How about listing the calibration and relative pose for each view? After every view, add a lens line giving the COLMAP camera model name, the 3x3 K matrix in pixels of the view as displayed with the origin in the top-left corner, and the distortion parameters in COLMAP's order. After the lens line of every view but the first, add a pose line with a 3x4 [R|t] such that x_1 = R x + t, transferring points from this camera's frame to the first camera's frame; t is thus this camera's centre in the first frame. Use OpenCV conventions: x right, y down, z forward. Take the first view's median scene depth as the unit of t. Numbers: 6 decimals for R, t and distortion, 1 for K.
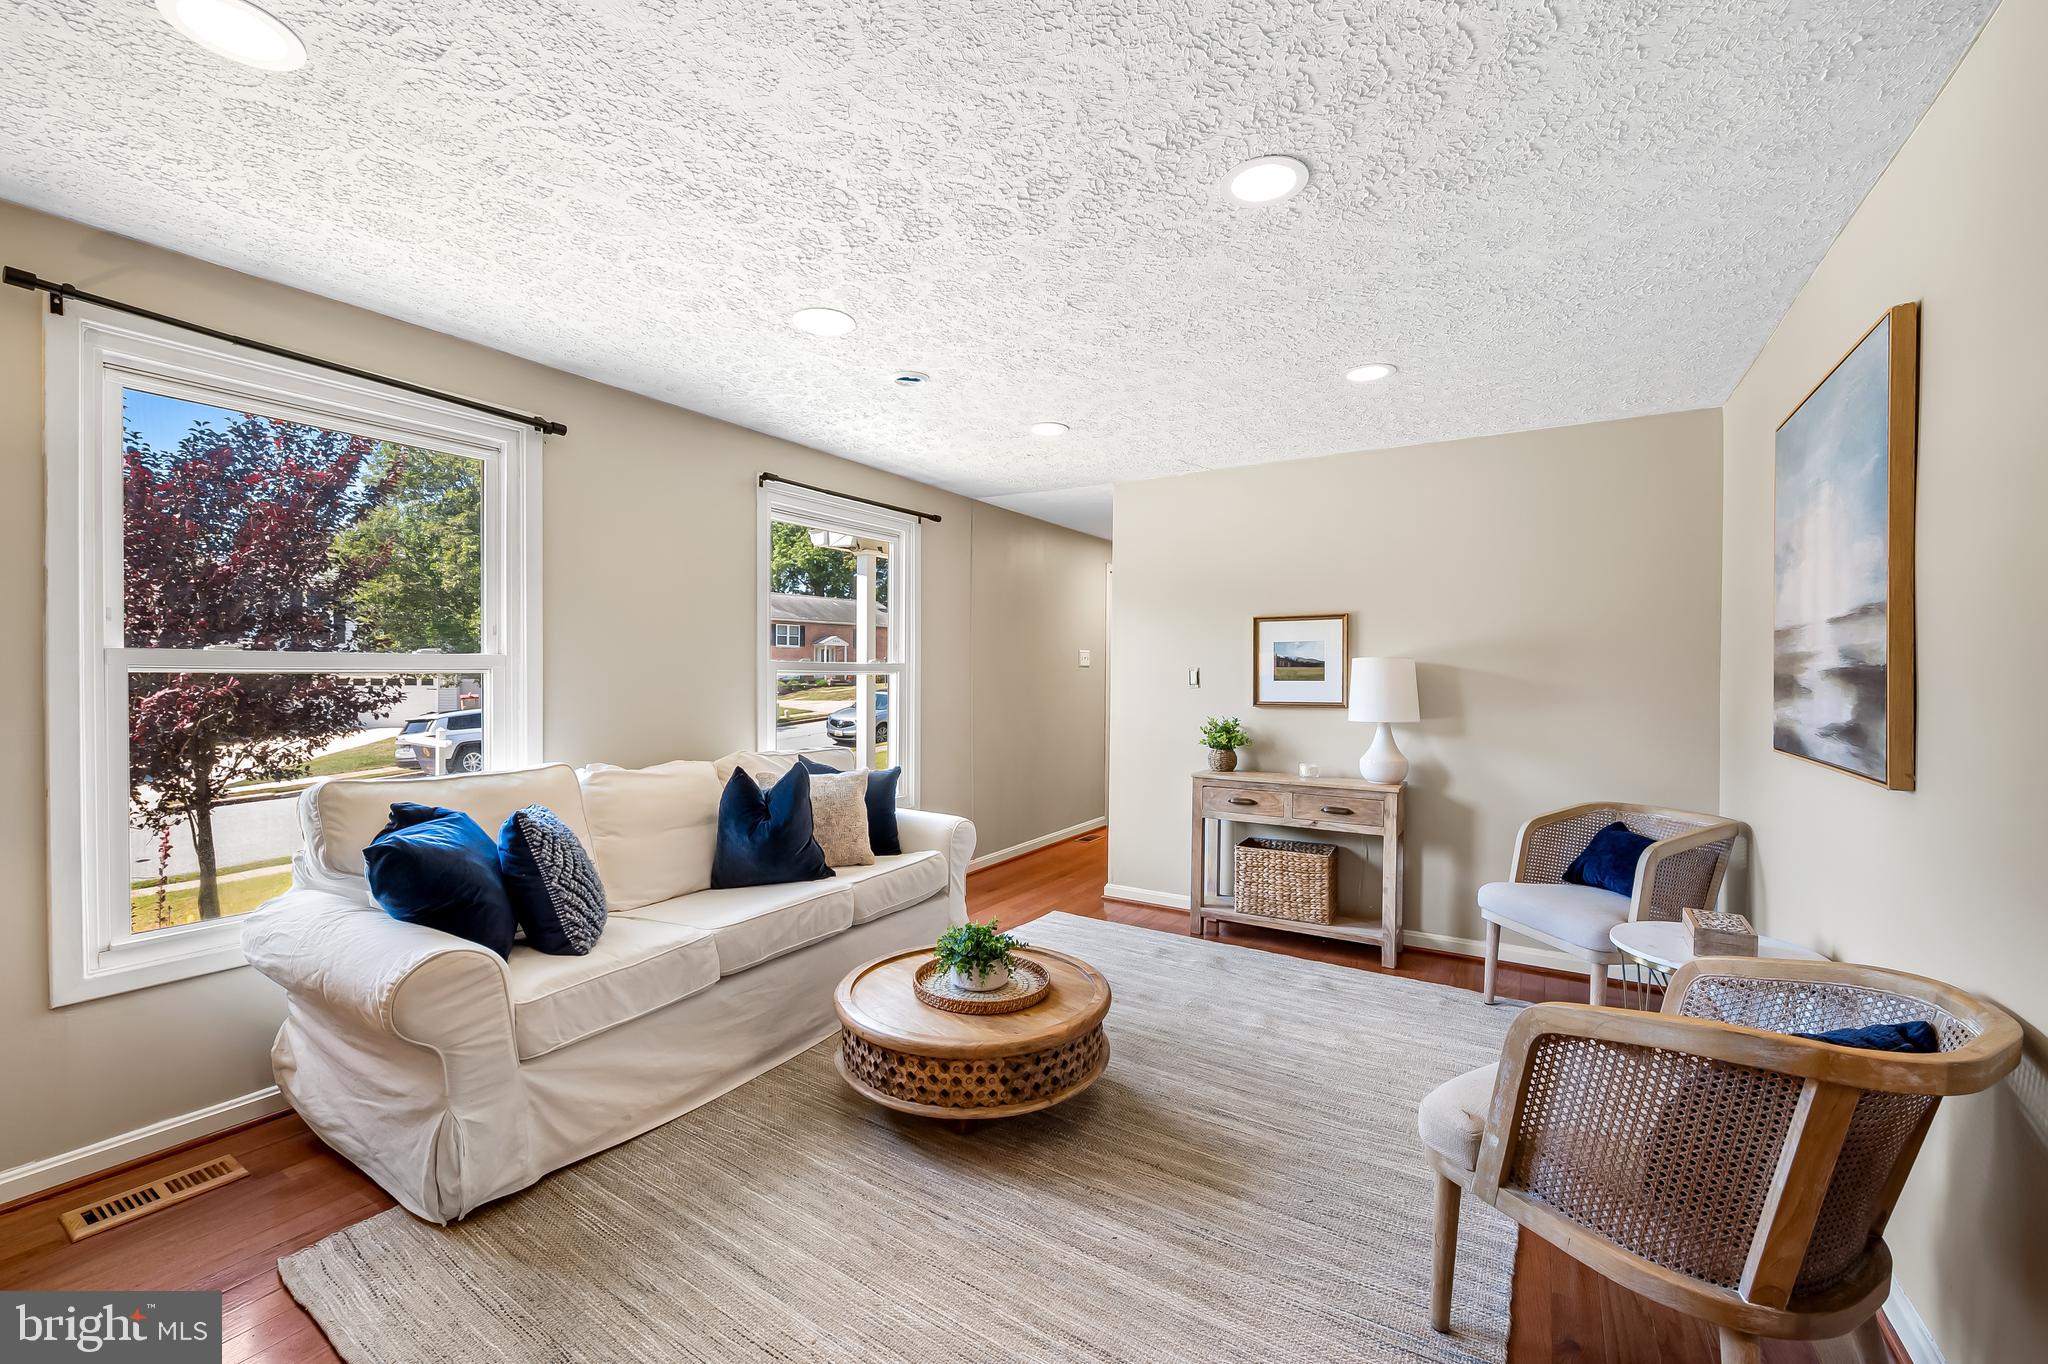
lens RADIAL K [[831.4, 0, 1024.0], [0, 831.4, 682.0], [0, 0, 1]] dist [-0.000530, -0.002846]
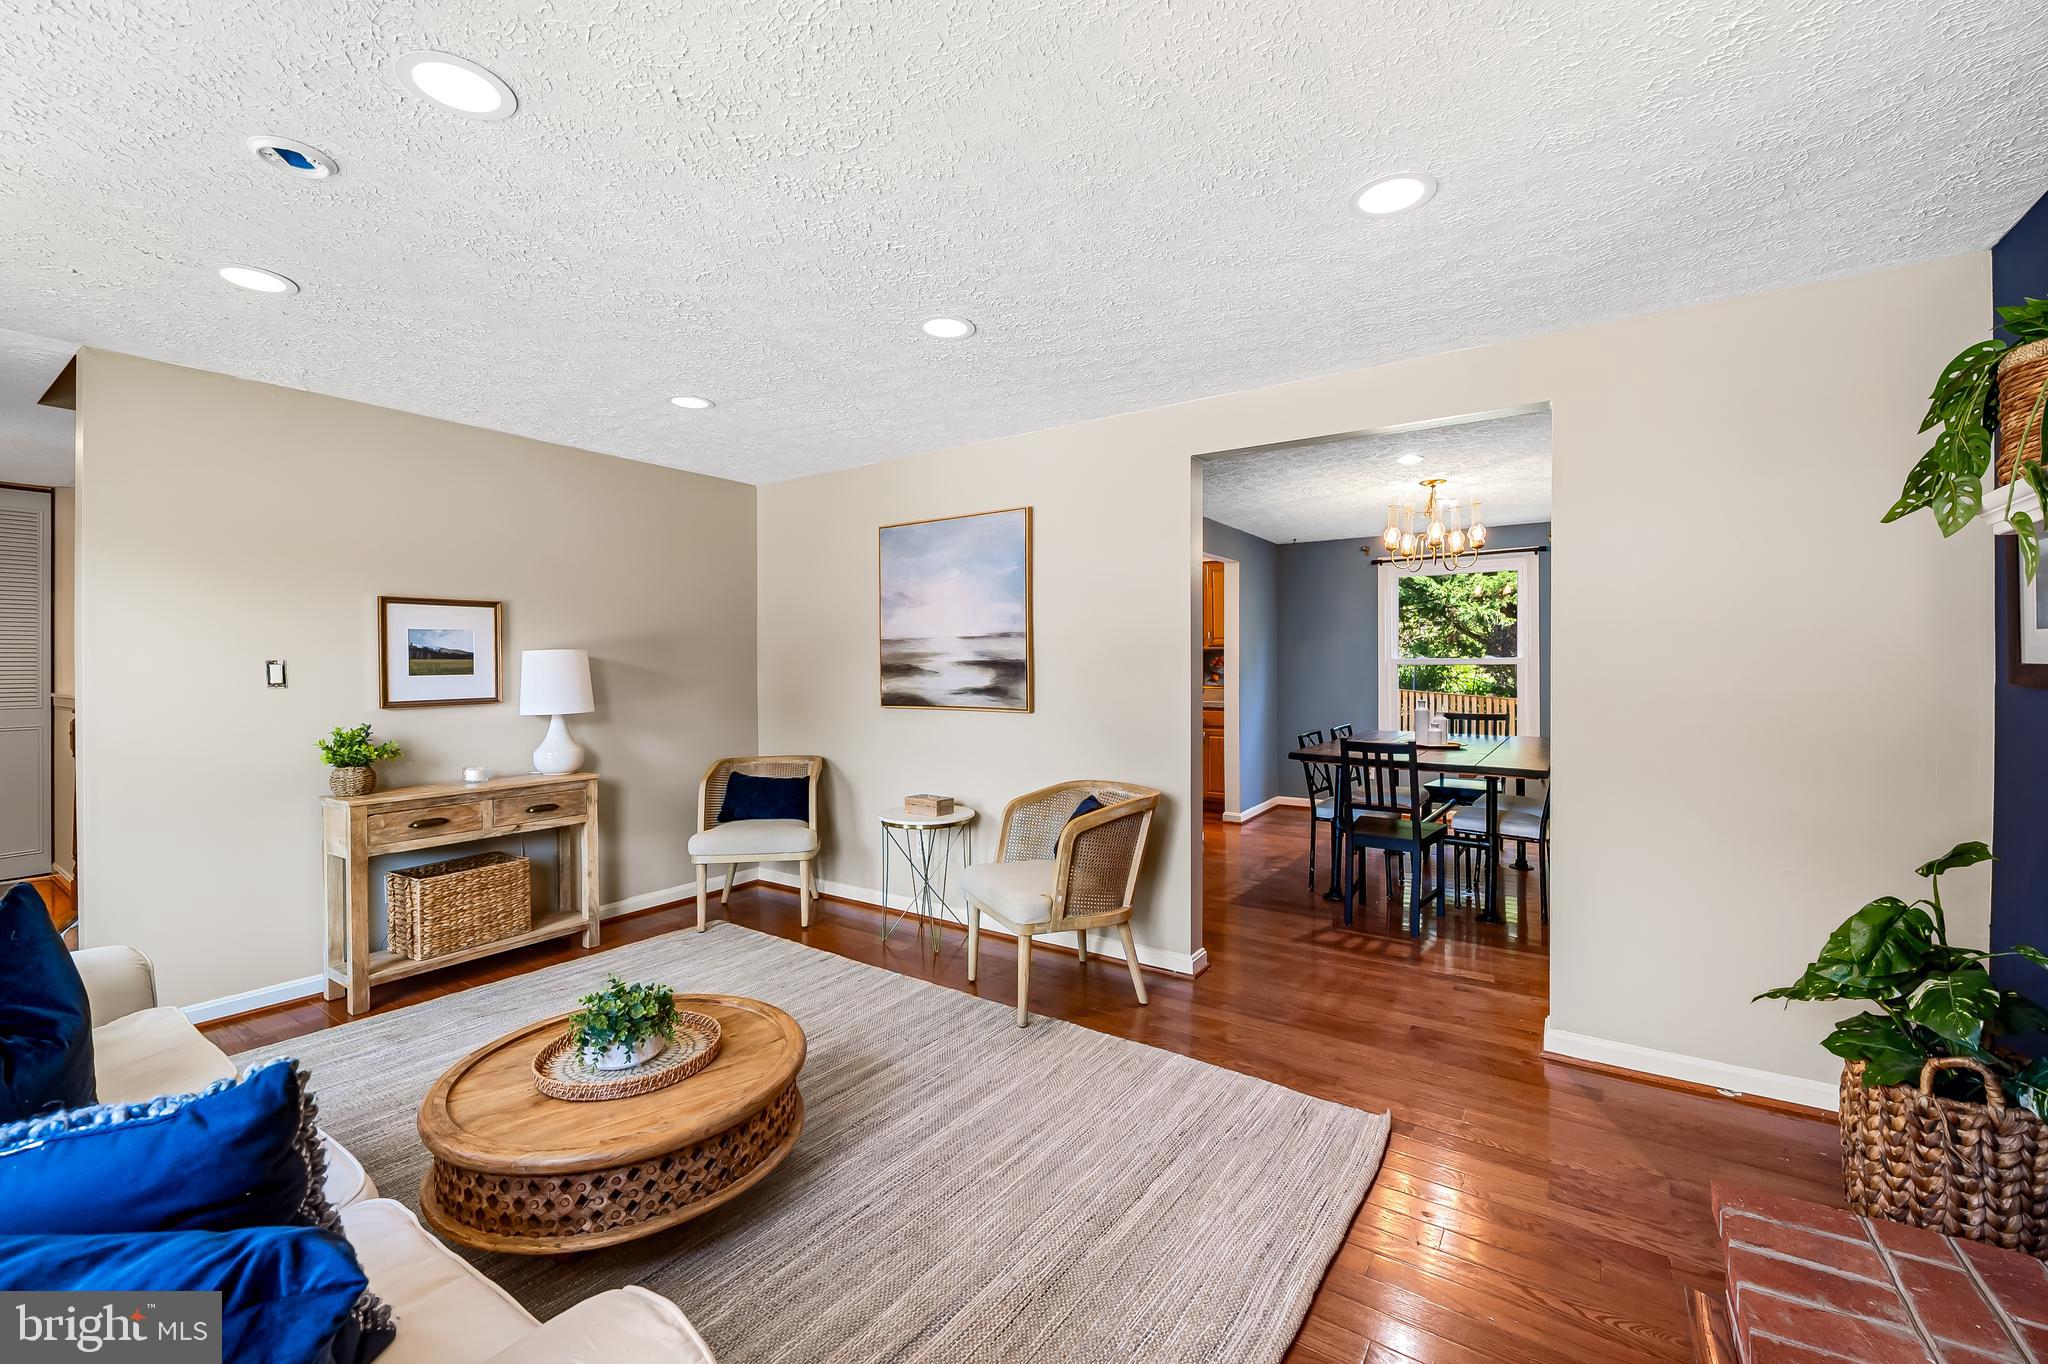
lens RADIAL K [[831.3, 0, 1034.8], [0, 831.3, 669.7], [0, 0, 1]] dist [0.000906, 0.000040]
pose [[0.038791, -0.011154, 0.999185, -0.579312], [0.016574, 0.999807, 0.010517, -0.006509], [-0.999110, 0.016152, 0.038968, 0.399115]]
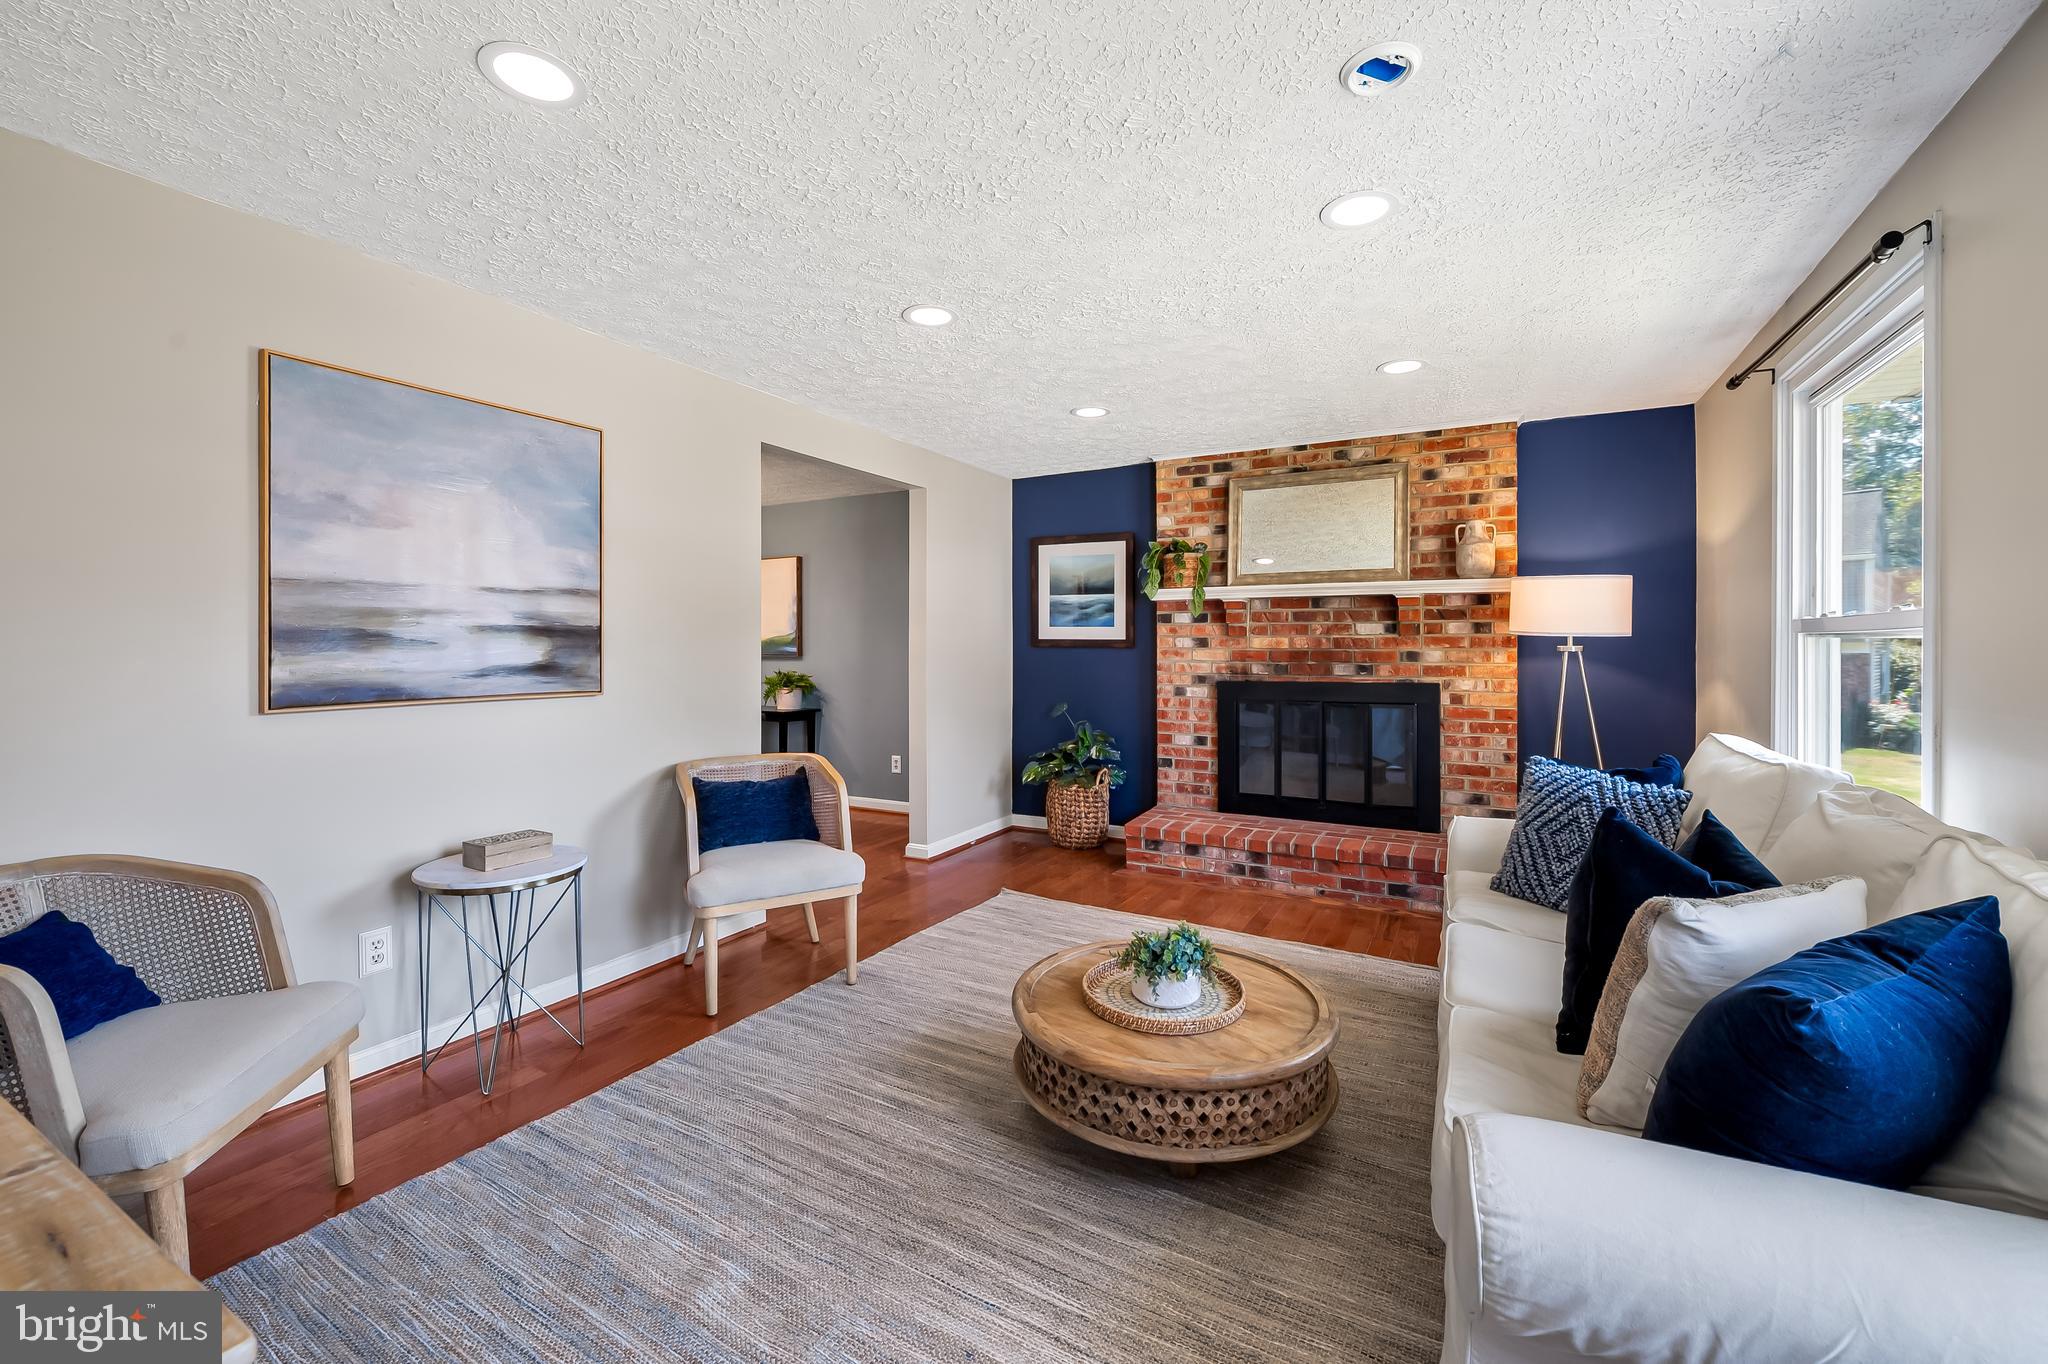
lens RADIAL K [[826.5, 0, 1020.1], [0, 826.5, 642.8], [0, 0, 1]] dist [-0.000872, -0.000108]
pose [[-0.998868, -0.007437, -0.046980, 0.096276], [-0.007945, 0.999912, 0.010641, -0.004315], [0.046896, 0.011002, -0.998839, 1.280664]]
